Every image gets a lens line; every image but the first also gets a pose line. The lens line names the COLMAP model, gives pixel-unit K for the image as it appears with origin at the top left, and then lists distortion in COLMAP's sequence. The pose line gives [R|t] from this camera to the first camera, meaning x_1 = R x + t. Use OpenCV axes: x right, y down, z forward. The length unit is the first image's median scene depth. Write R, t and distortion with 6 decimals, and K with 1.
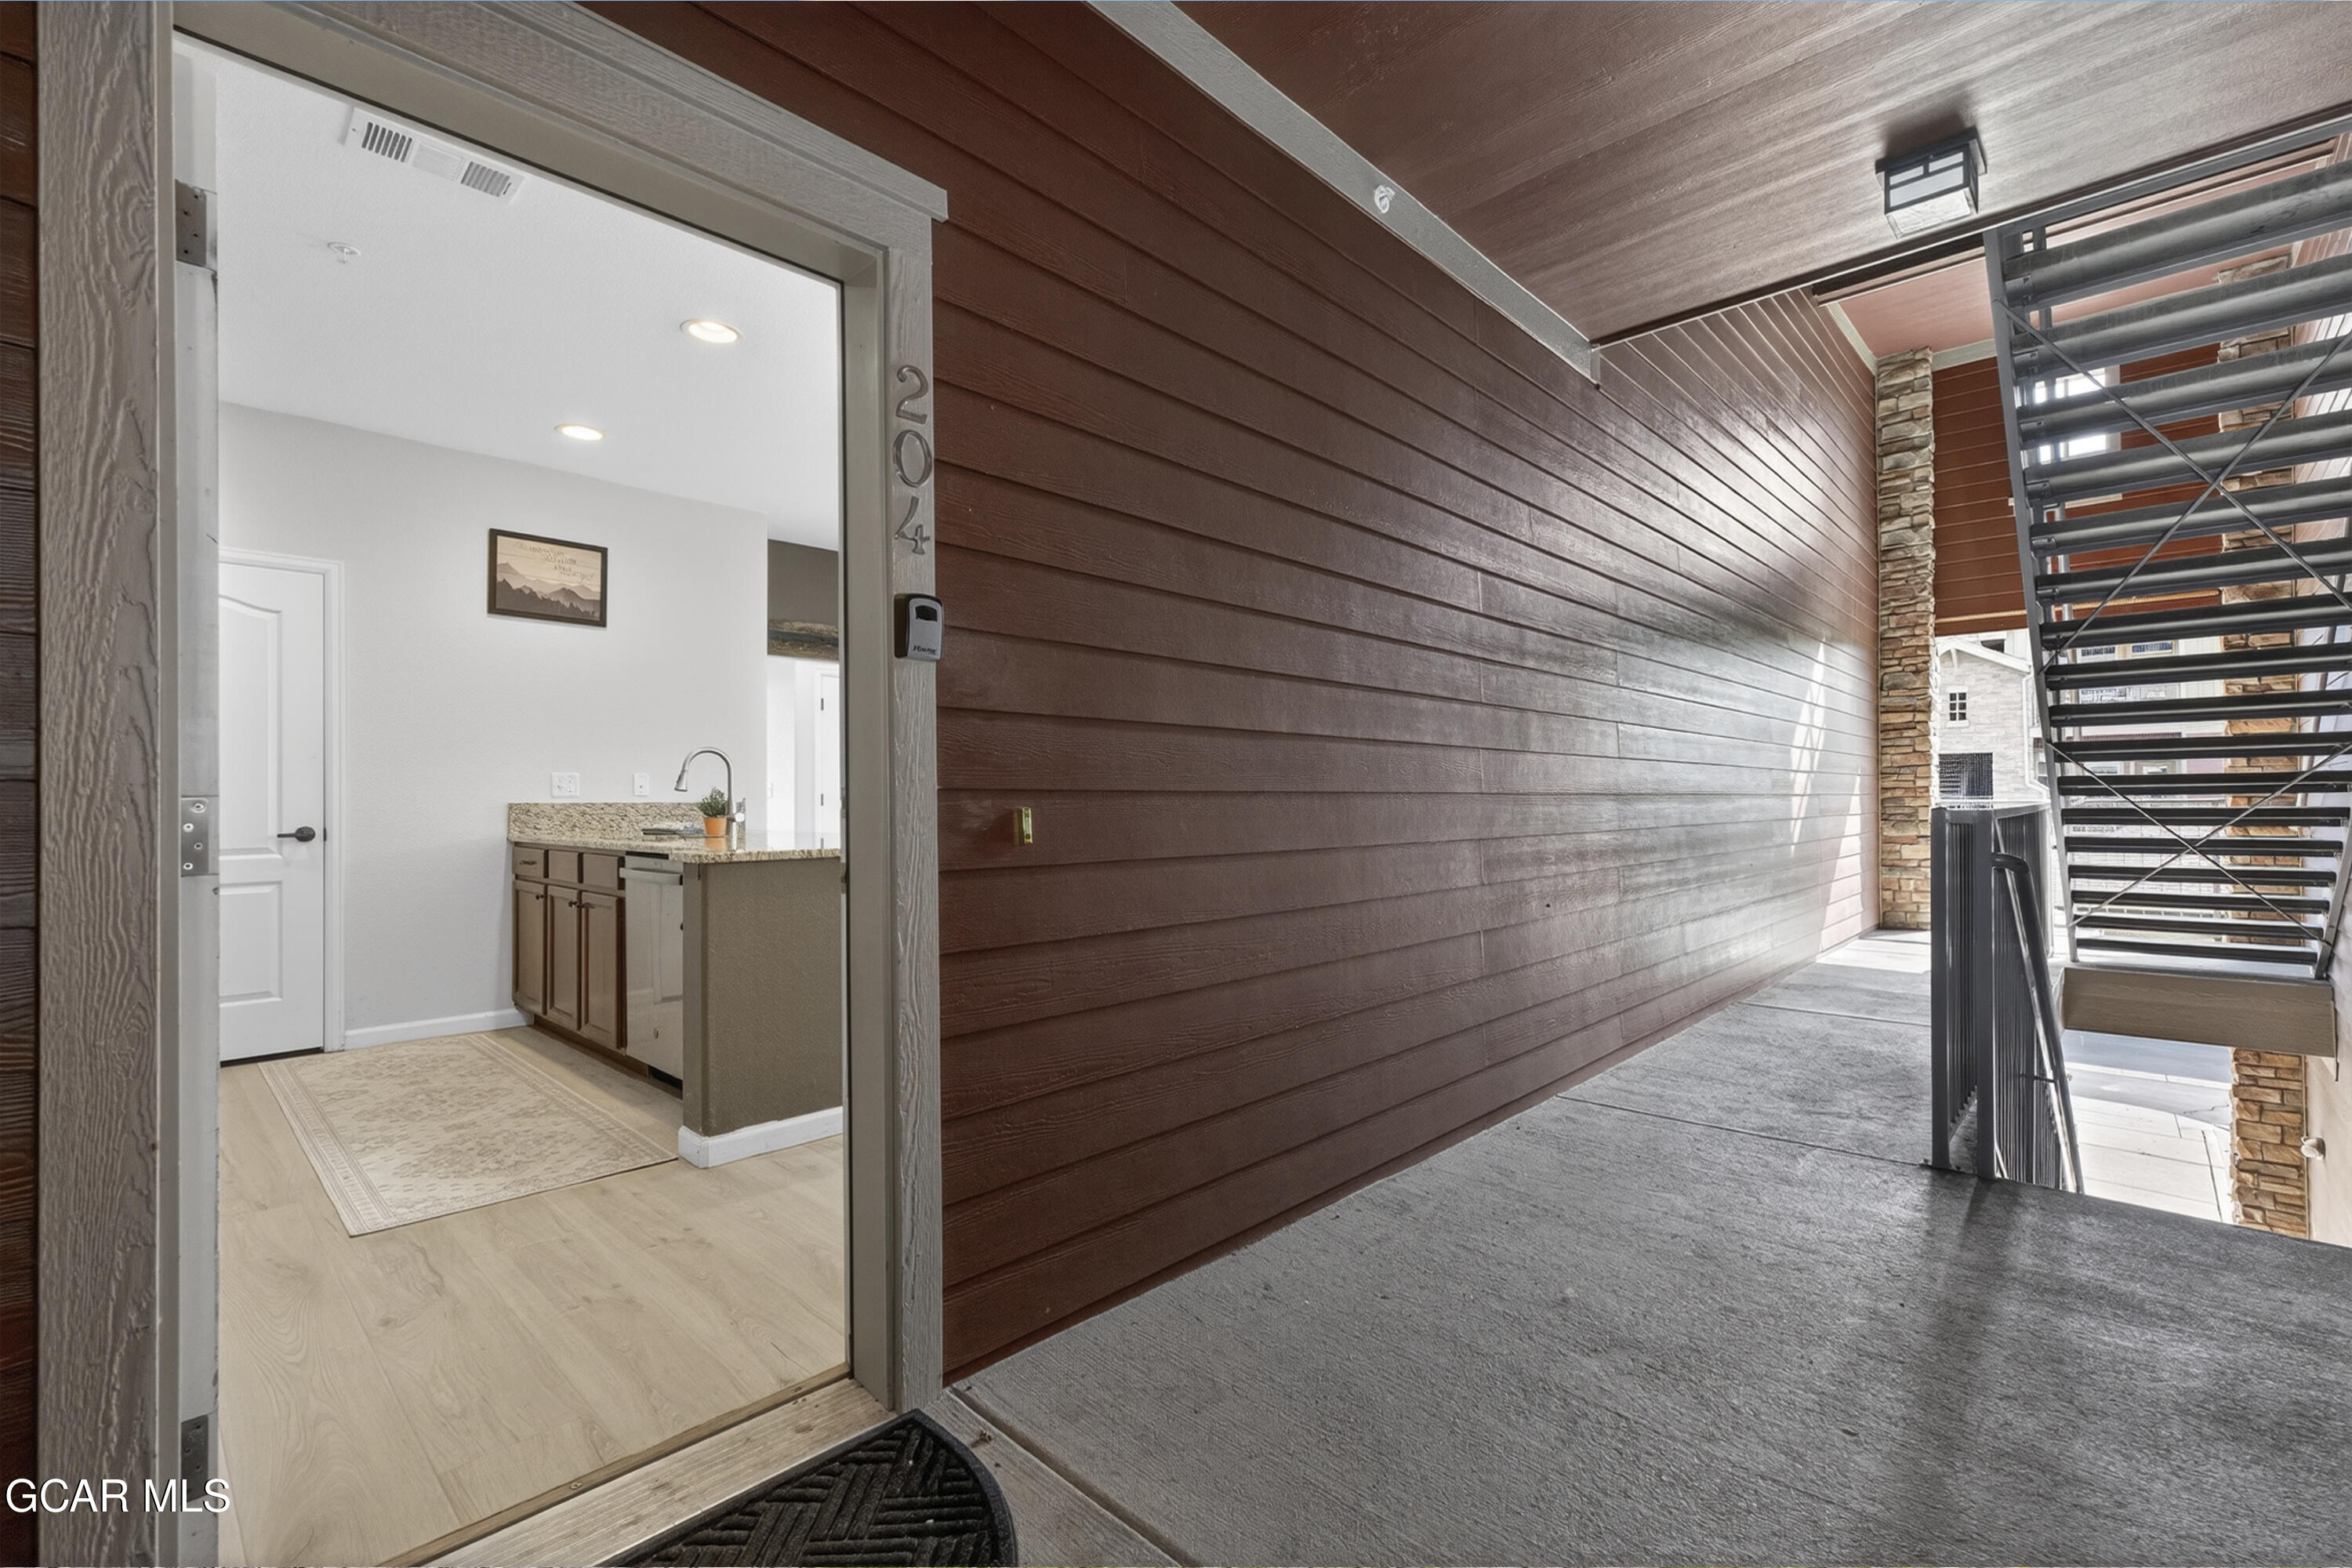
lens RADIAL K [[998.0, 0, 1191.1], [0, 998.0, 779.1], [0, 0, 1]] dist [-0.004932, -0.000483]
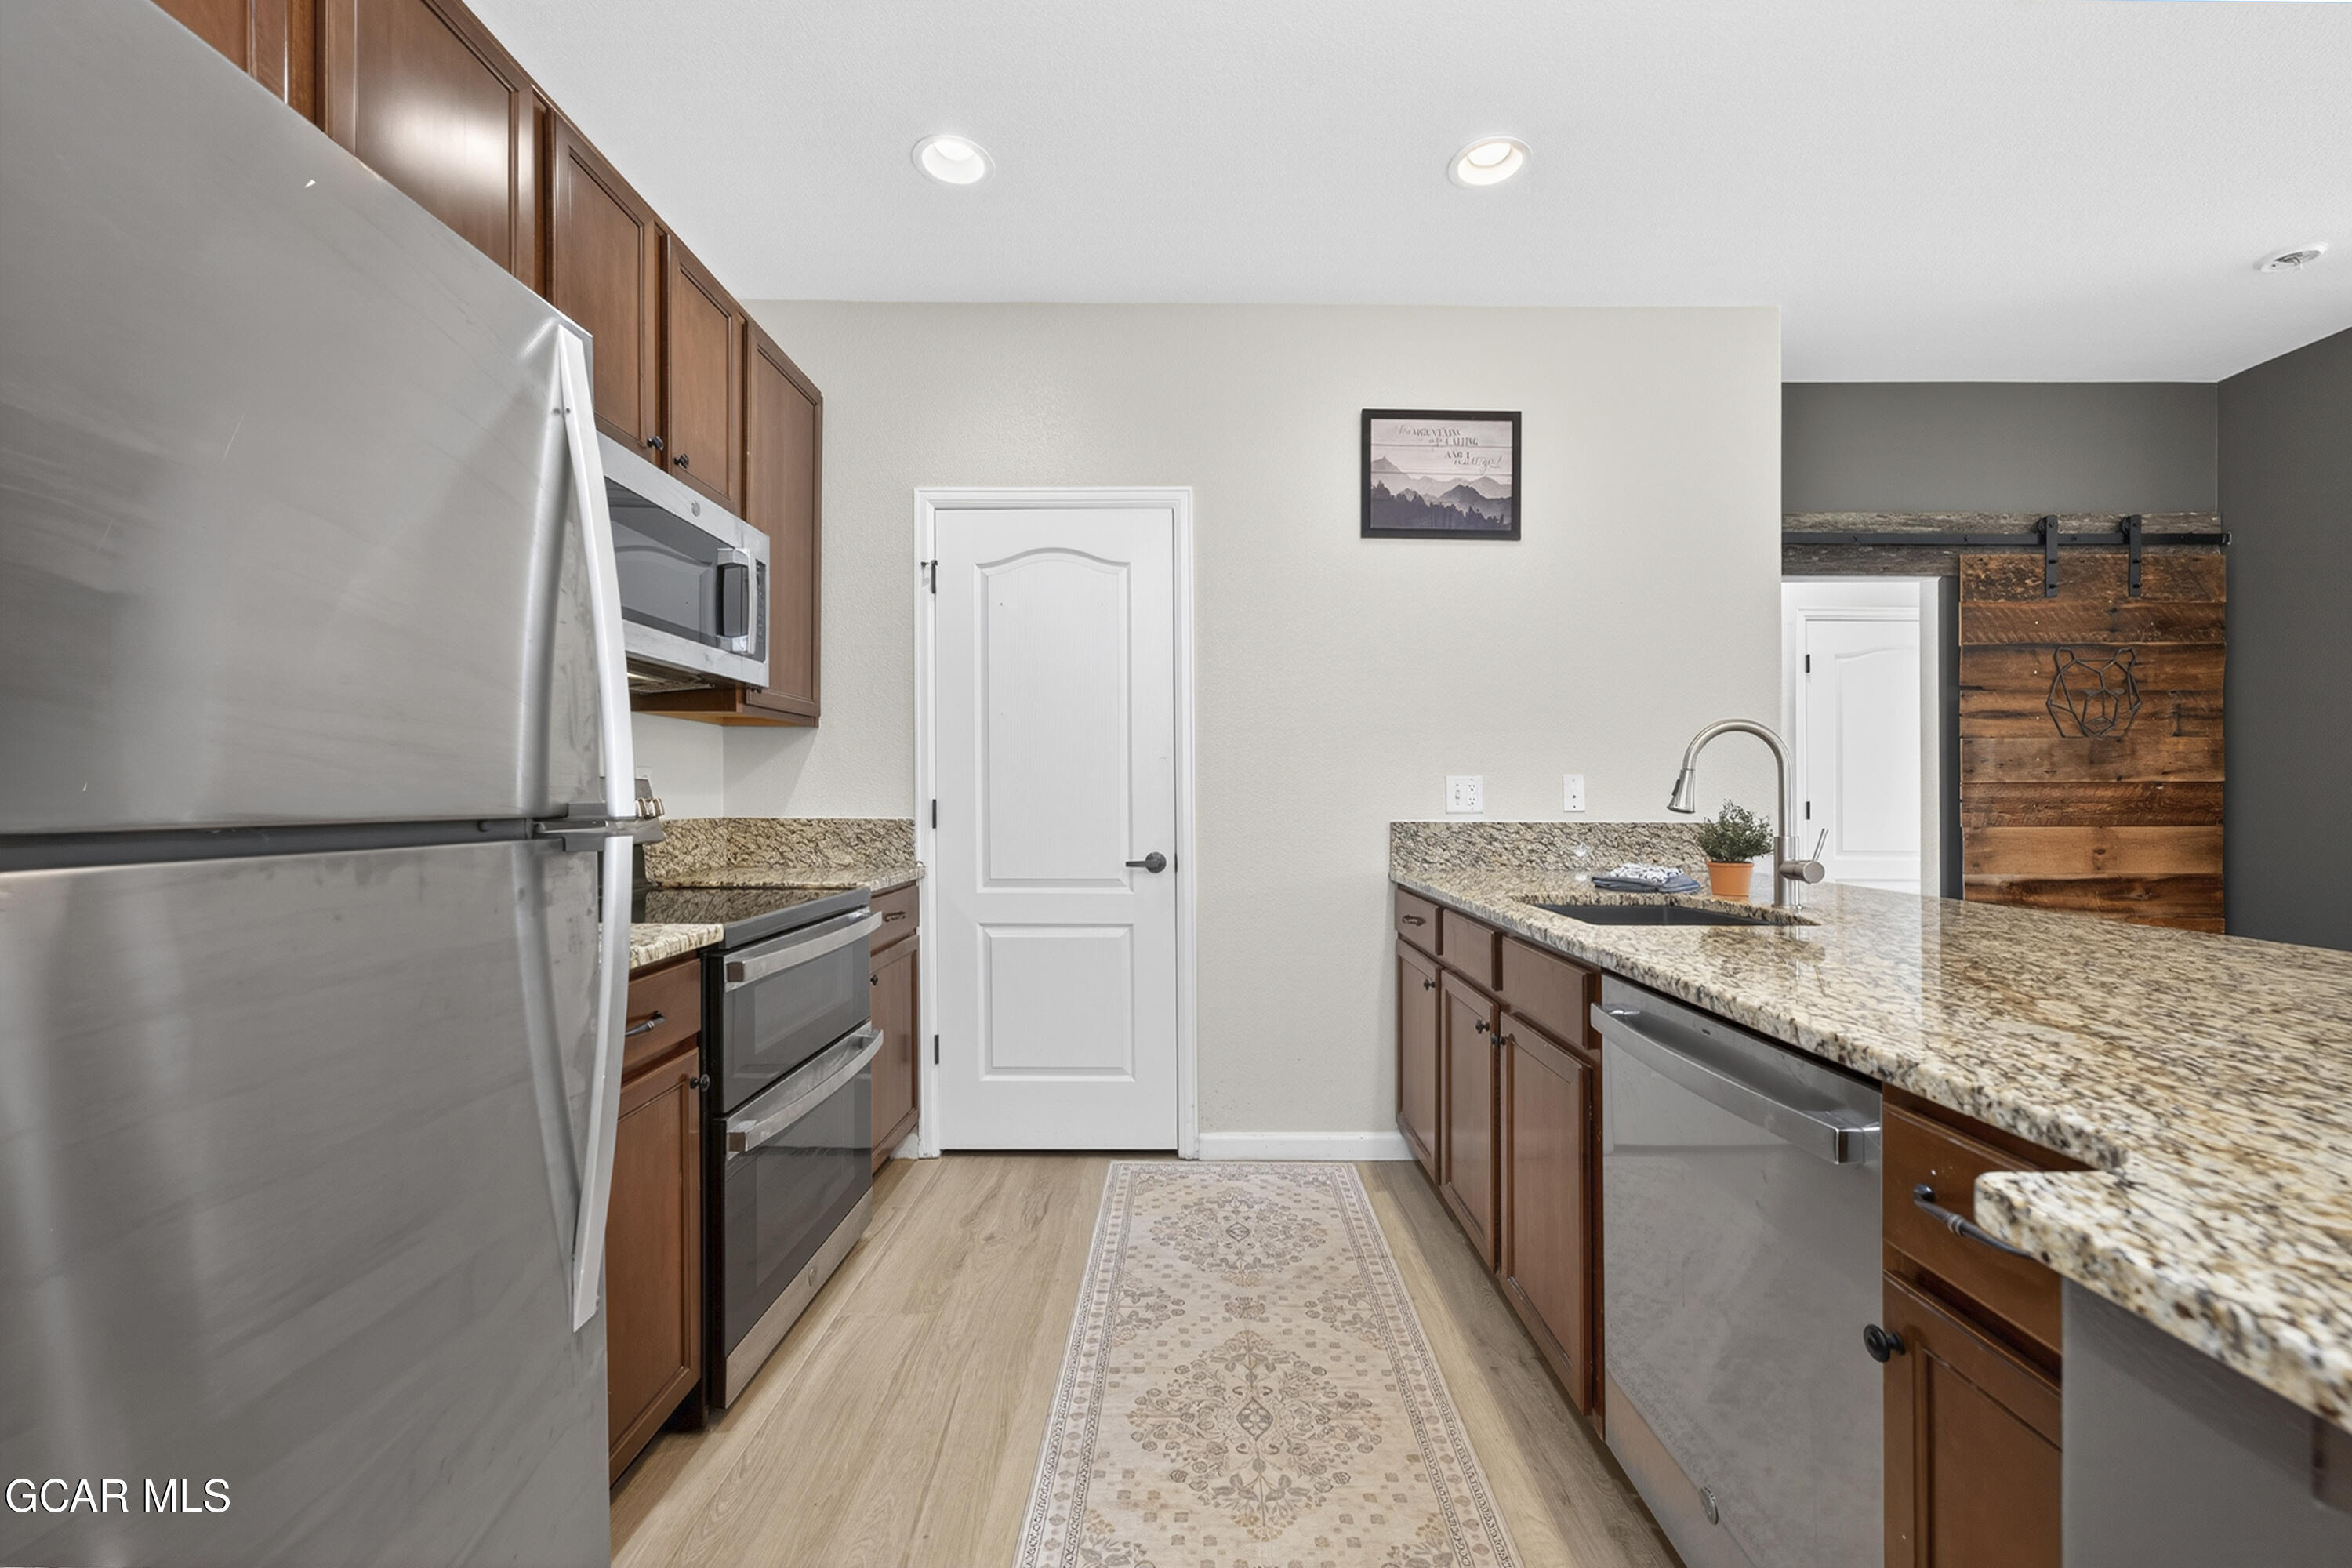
lens RADIAL K [[932.2, 0, 1188.0], [0, 932.2, 781.6], [0, 0, 1]] dist [-0.002803, 0.001056]
pose [[0.669649, -0.004098, -0.742667, -0.318726], [0.006836, 0.999976, 0.000646, -0.004574], [0.742647, -0.005509, 0.669661, 0.492389]]
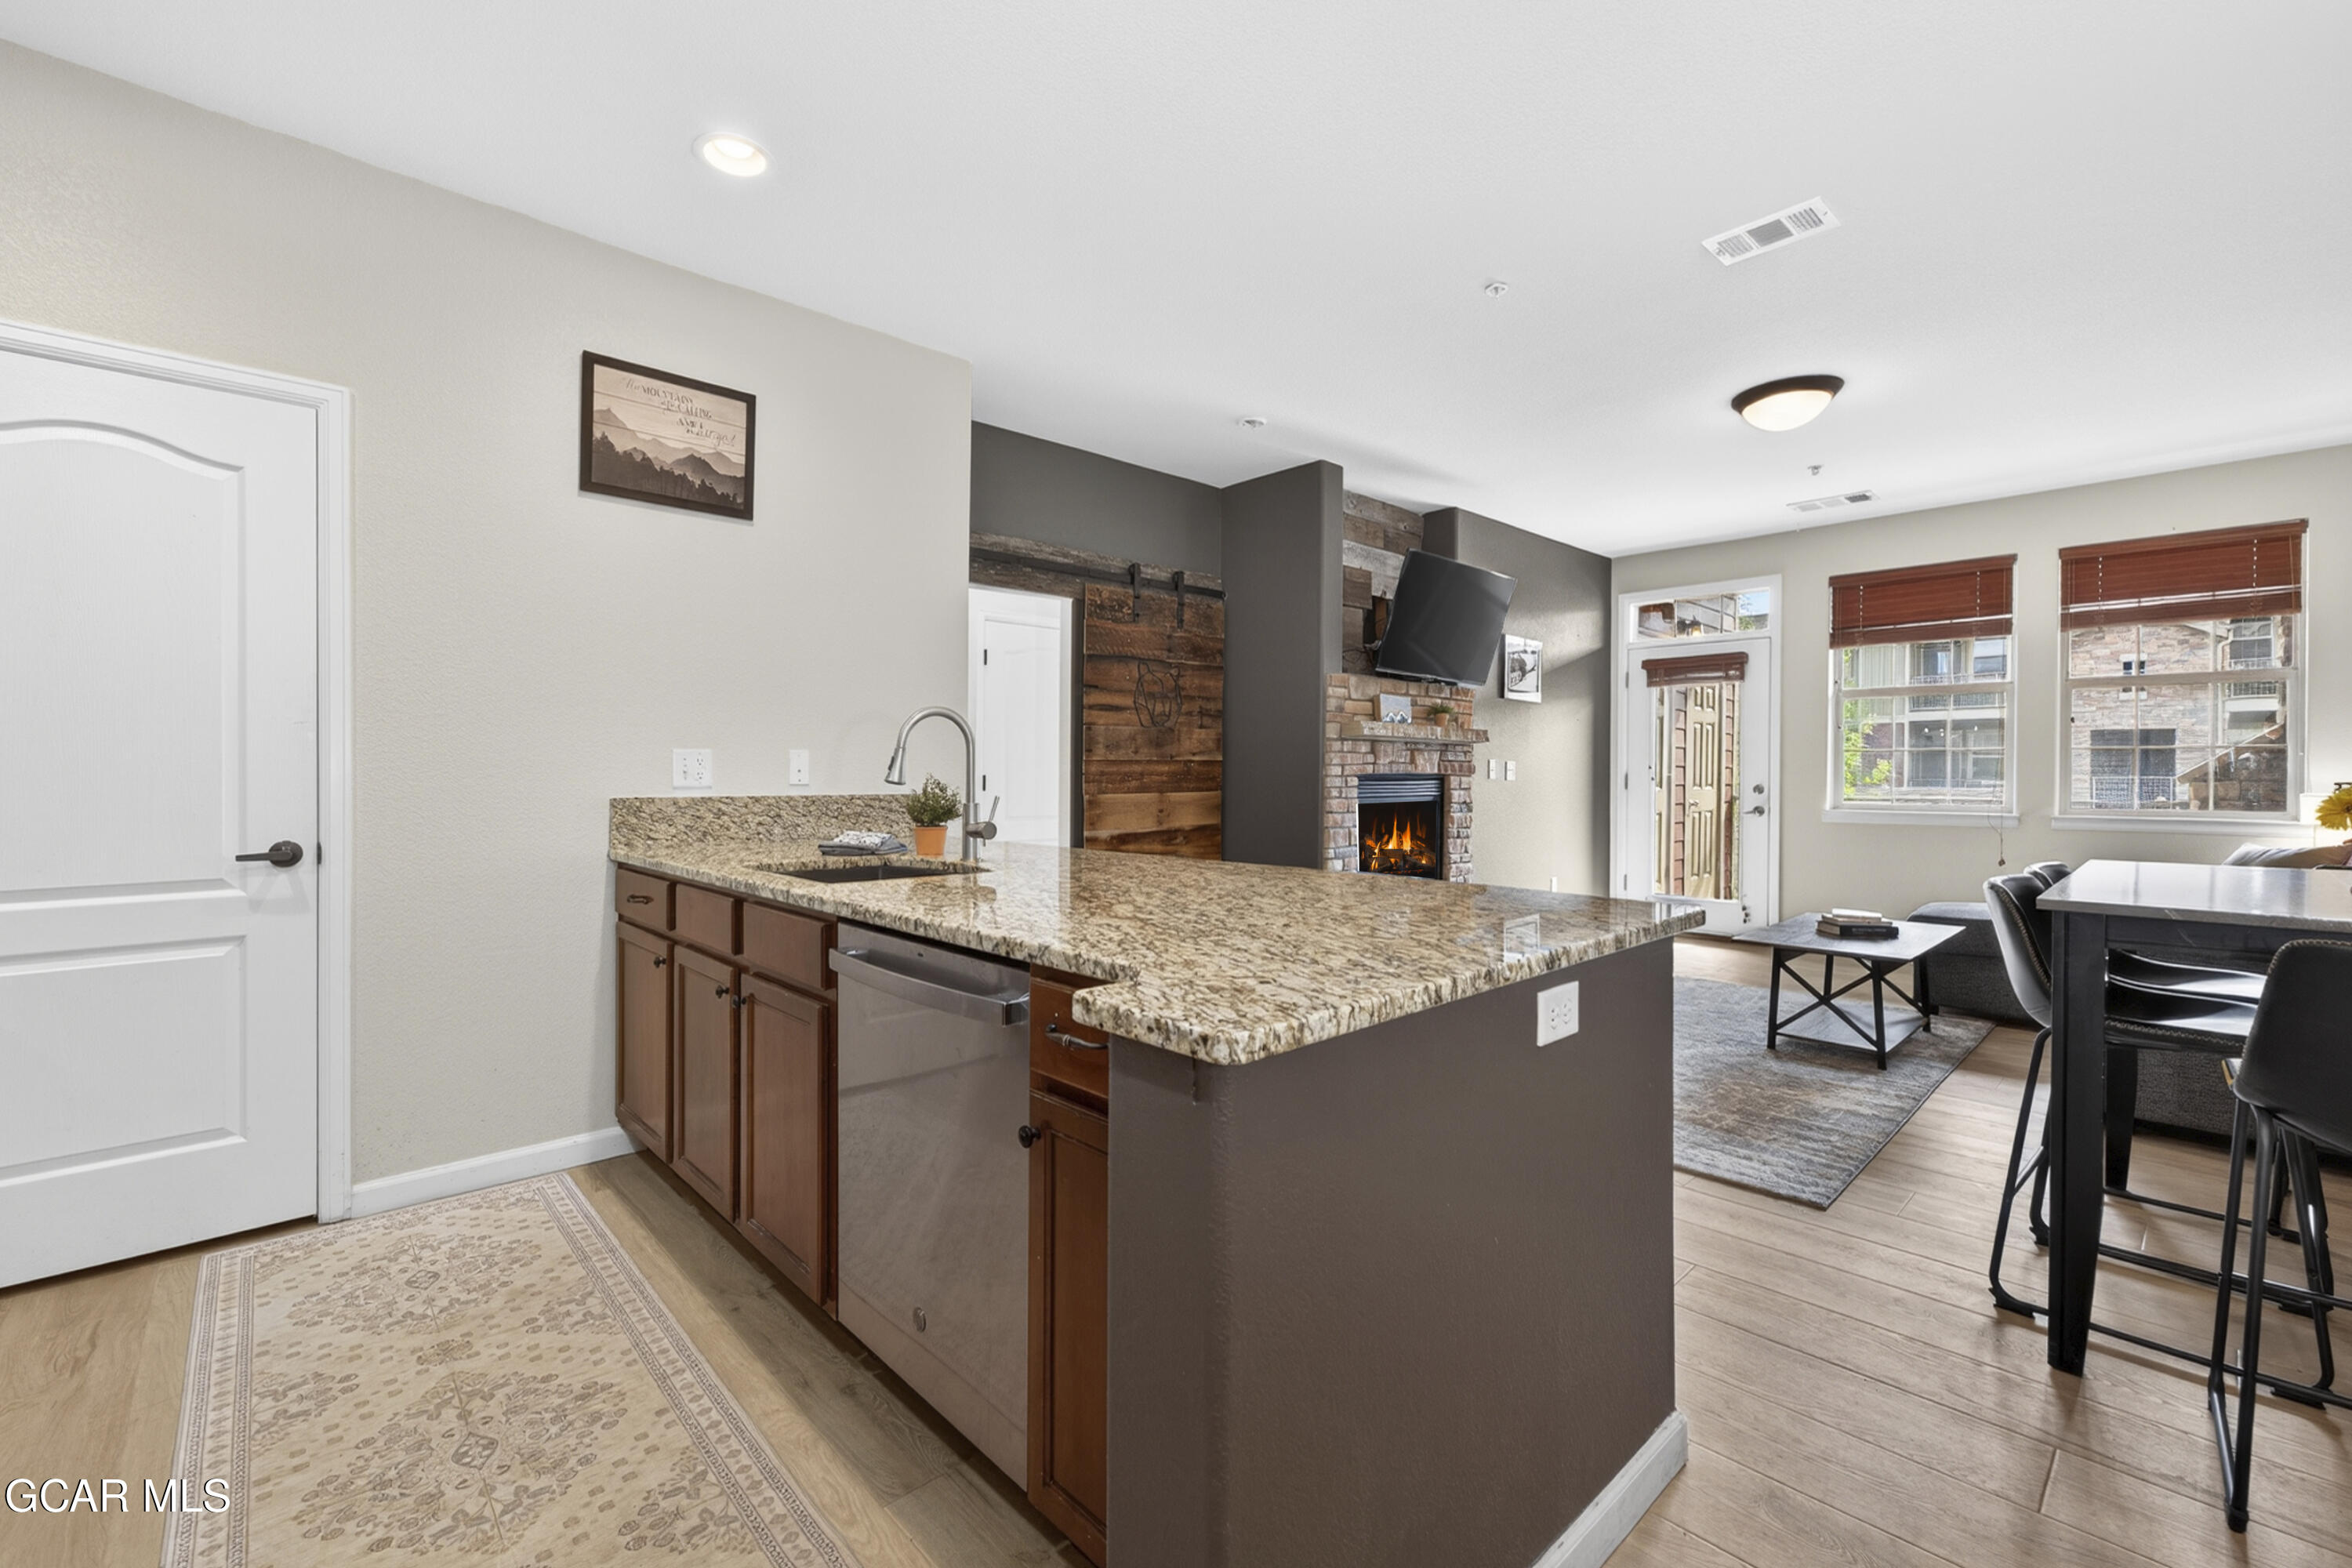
lens RADIAL K [[987.7, 0, 1113.3], [0, 987.7, 759.6], [0, 0, 1]] dist [-0.000429, 0.000491]
pose [[0.993014, 0.005861, -0.117849, -0.305585], [-0.005174, 0.999968, 0.006135, -0.005735], [0.117881, -0.005482, 0.993013, 0.431497]]
